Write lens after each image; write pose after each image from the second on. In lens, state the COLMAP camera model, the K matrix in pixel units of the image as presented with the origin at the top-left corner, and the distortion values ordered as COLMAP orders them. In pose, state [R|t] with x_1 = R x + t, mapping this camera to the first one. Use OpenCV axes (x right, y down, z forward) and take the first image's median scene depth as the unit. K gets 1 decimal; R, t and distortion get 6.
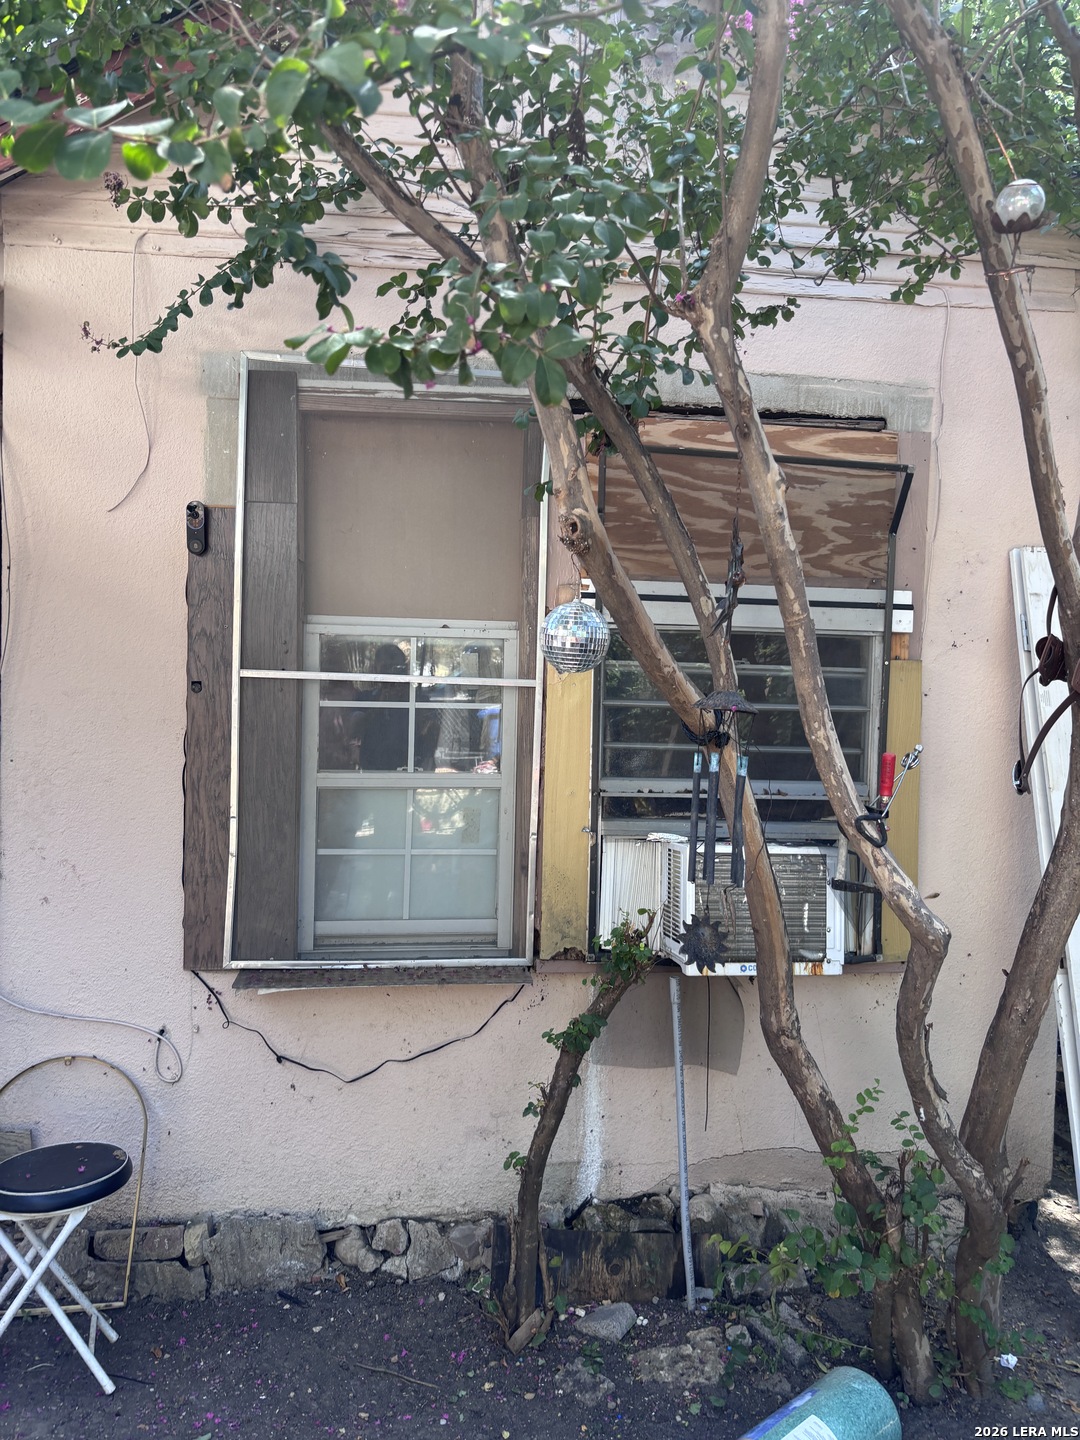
lens RADIAL K [[1080.4, 0, 548.0], [0, 1080.4, 715.2], [0, 0, 1]] dist [0.028026, -0.030412]
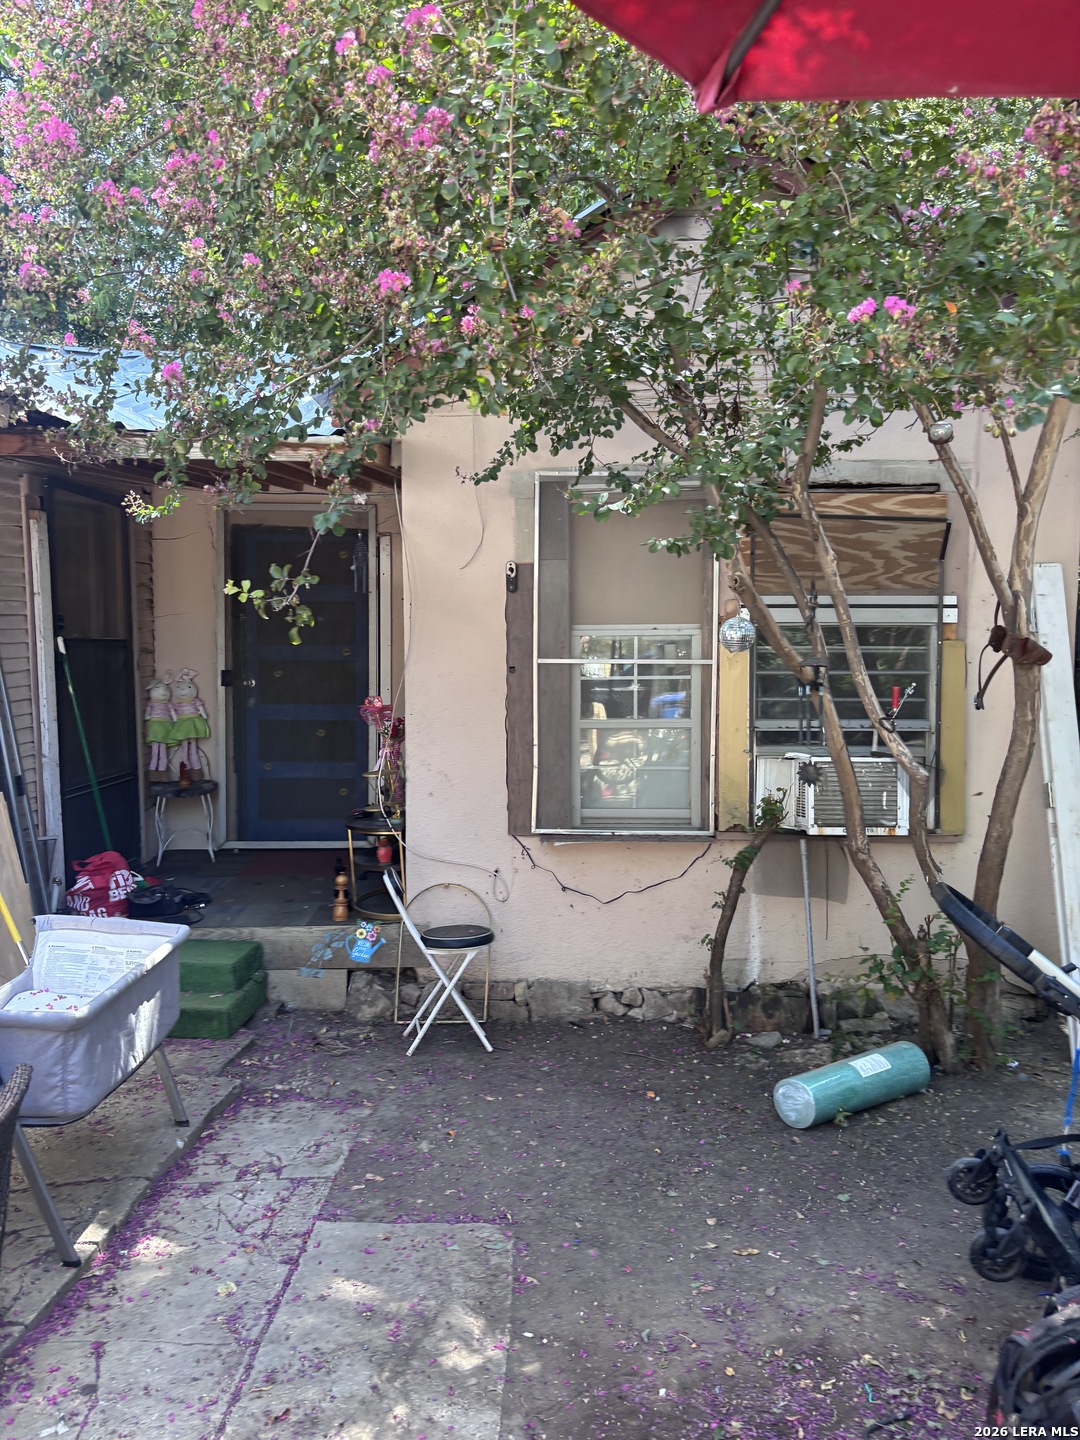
lens RADIAL K [[1080.4, 0, 553.6], [0, 1080.4, 727.0], [0, 0, 1]] dist [0.028026, -0.030412]
pose [[0.989697, -0.019241, -0.141881, -0.020757], [0.021732, 0.999635, 0.016031, 0.038594], [0.141521, -0.018949, 0.989754, -0.670053]]
